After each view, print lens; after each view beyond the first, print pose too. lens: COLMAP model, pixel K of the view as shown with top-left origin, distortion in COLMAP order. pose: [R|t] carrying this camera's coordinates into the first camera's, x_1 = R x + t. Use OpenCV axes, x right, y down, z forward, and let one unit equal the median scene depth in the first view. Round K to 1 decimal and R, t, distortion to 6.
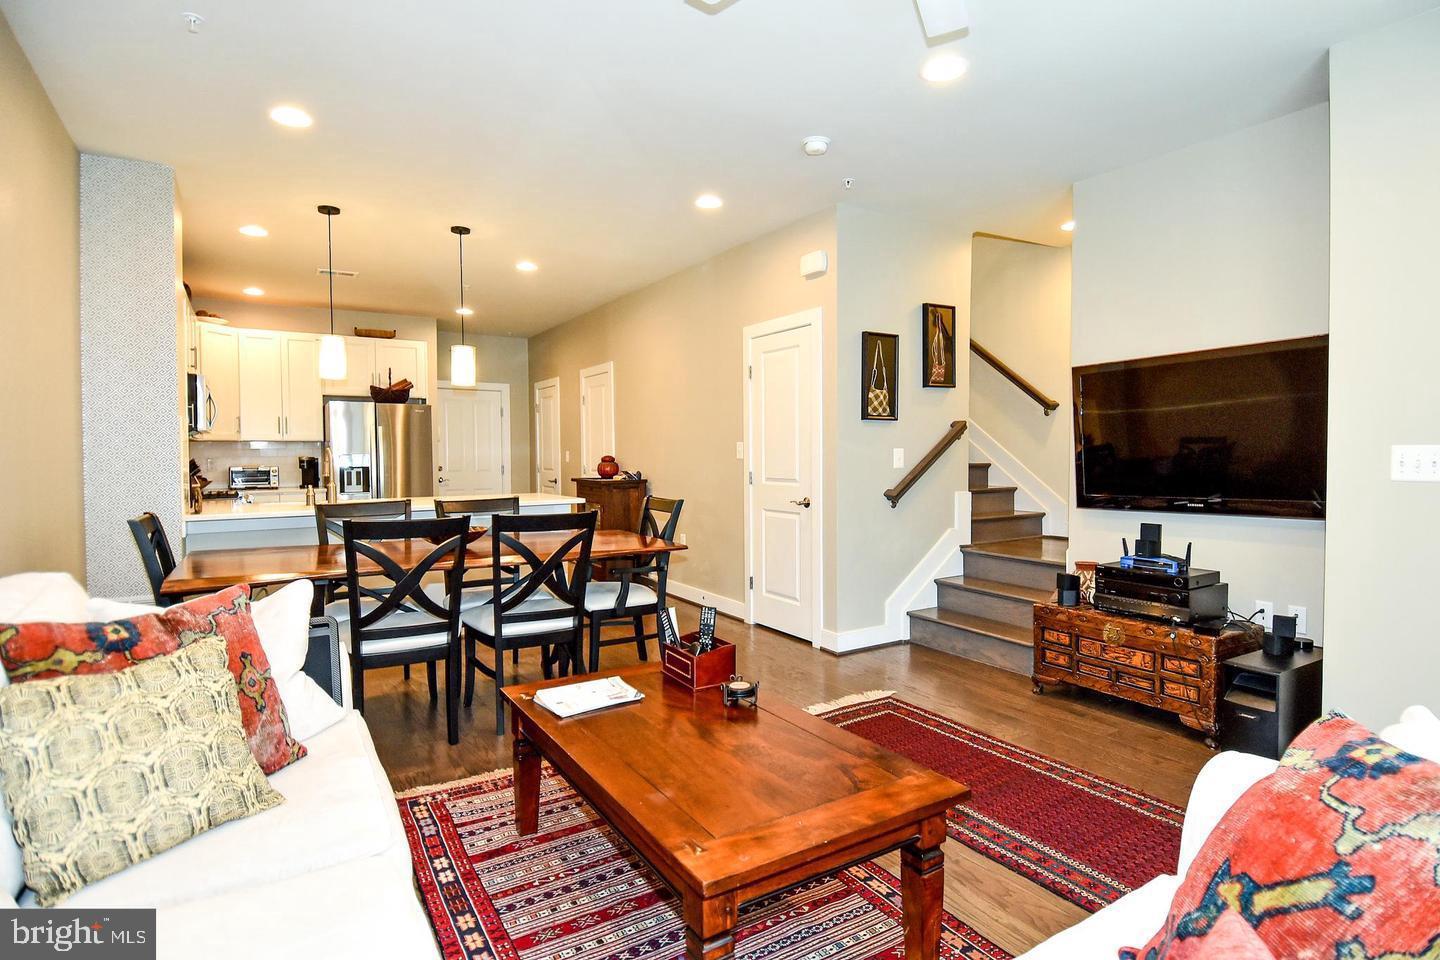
lens RADIAL K [[744.3, 0, 768.9], [0, 744.3, 461.0], [0, 0, 1]] dist [0.058566, -0.058457]
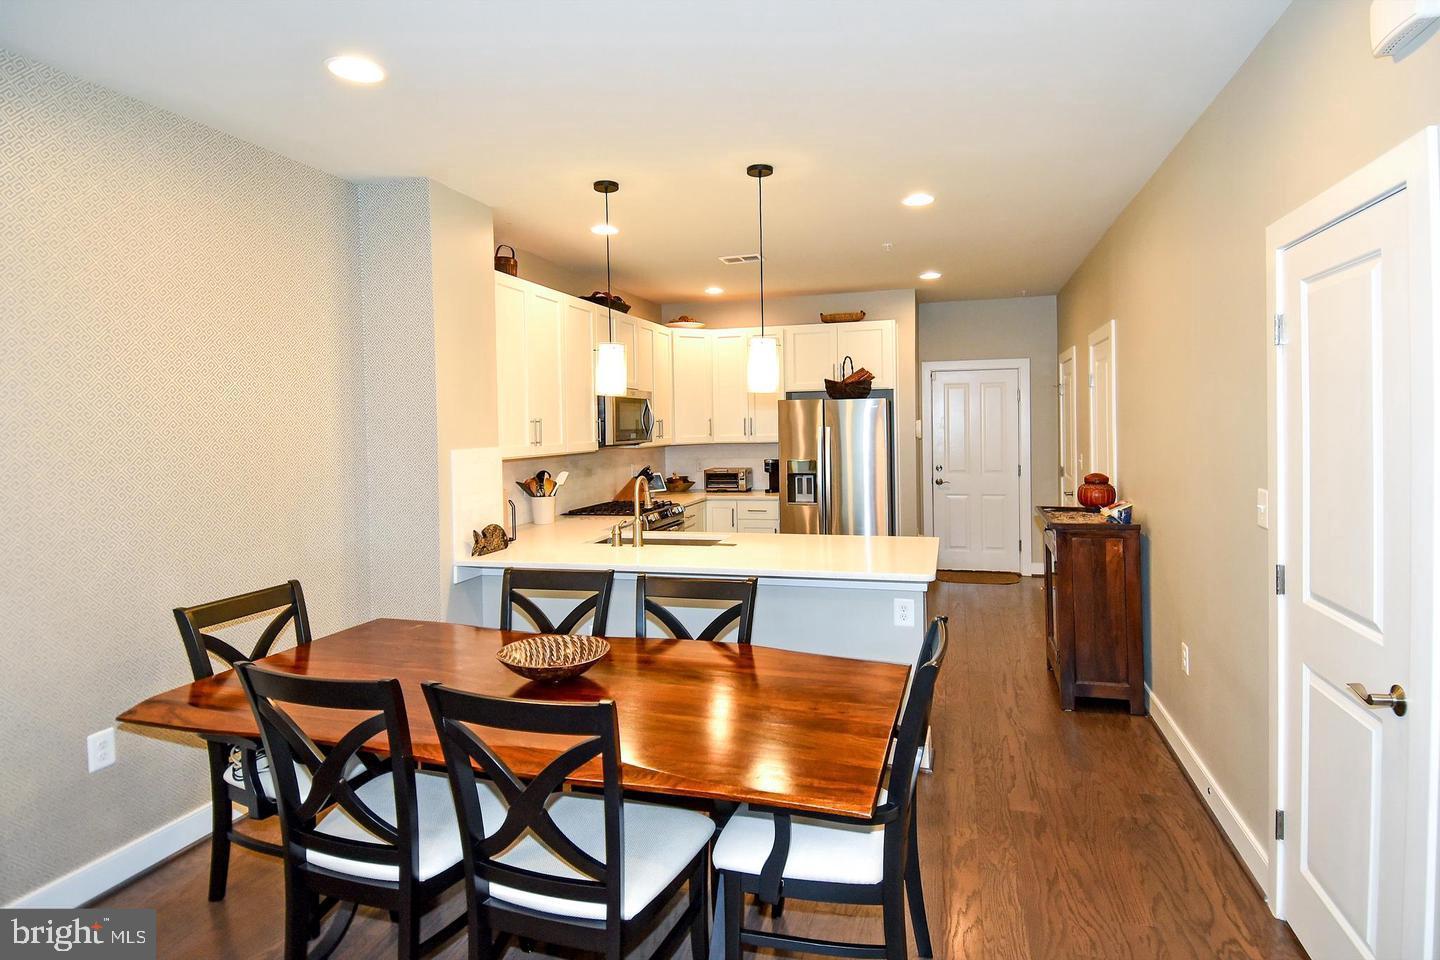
lens RADIAL K [[768.8, 0, 716.9], [0, 768.8, 444.9], [0, 0, 1]] dist [0.001484, 0.000196]
pose [[0.624349, 0.019015, -0.780914, 0.086307], [0.003576, 0.999624, 0.027200, -0.049529], [0.781137, -0.019775, 0.624046, 0.356148]]
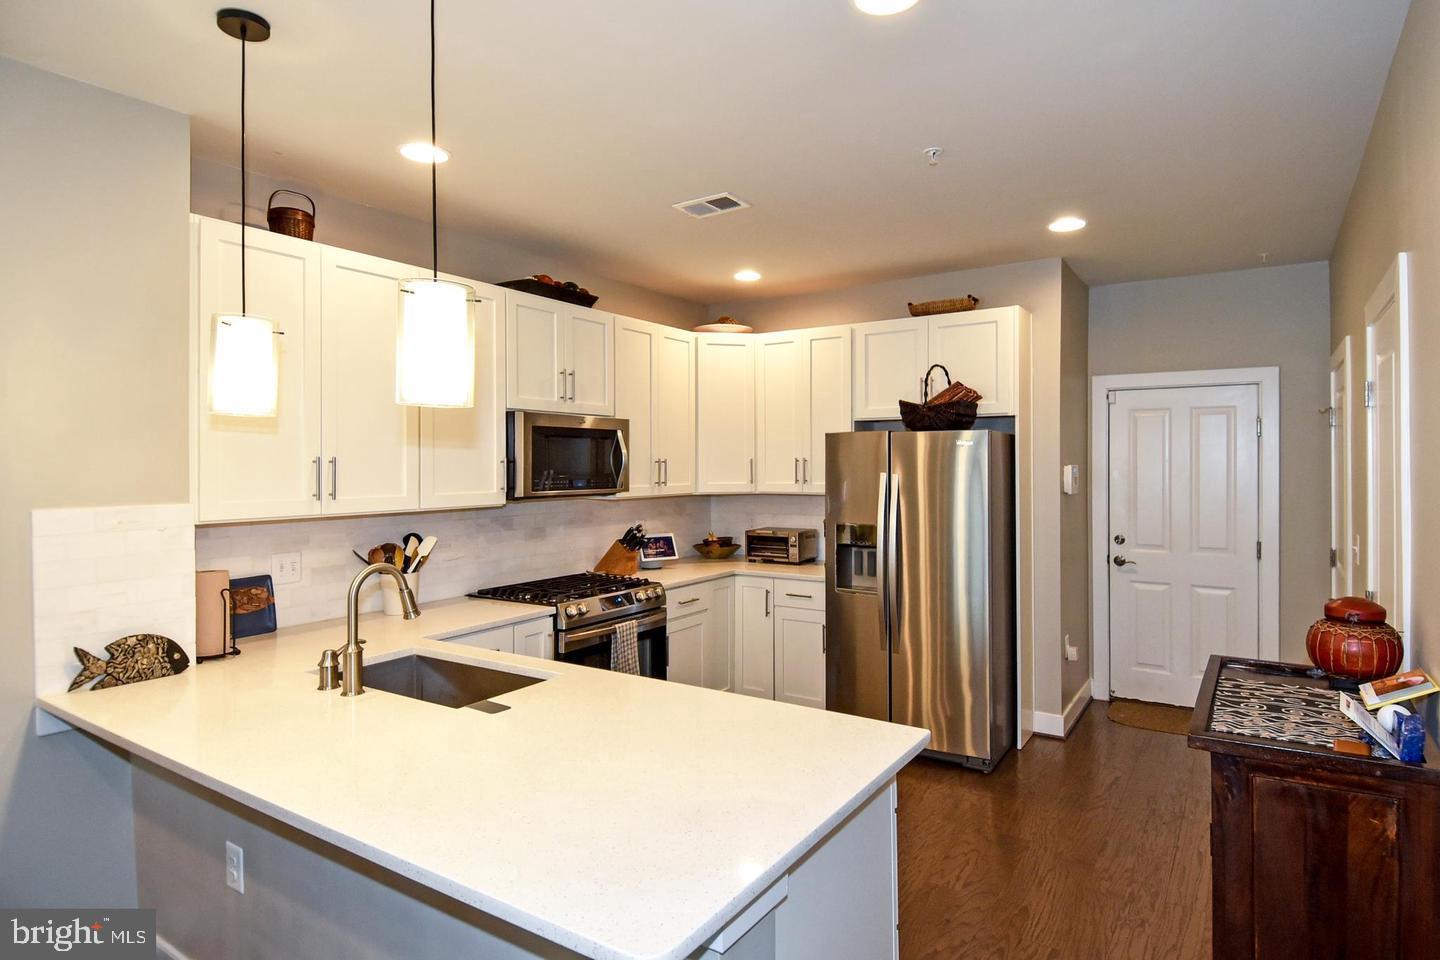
lens RADIAL K [[762.2, 0, 759.1], [0, 762.2, 465.2], [0, 0, 1]] dist [0.044511, -0.054831]
pose [[0.383855, 0.011670, -0.923320, -0.042109], [-0.010298, 0.999912, 0.008357, -0.055967], [0.923336, 0.006301, 0.383941, 0.694238]]
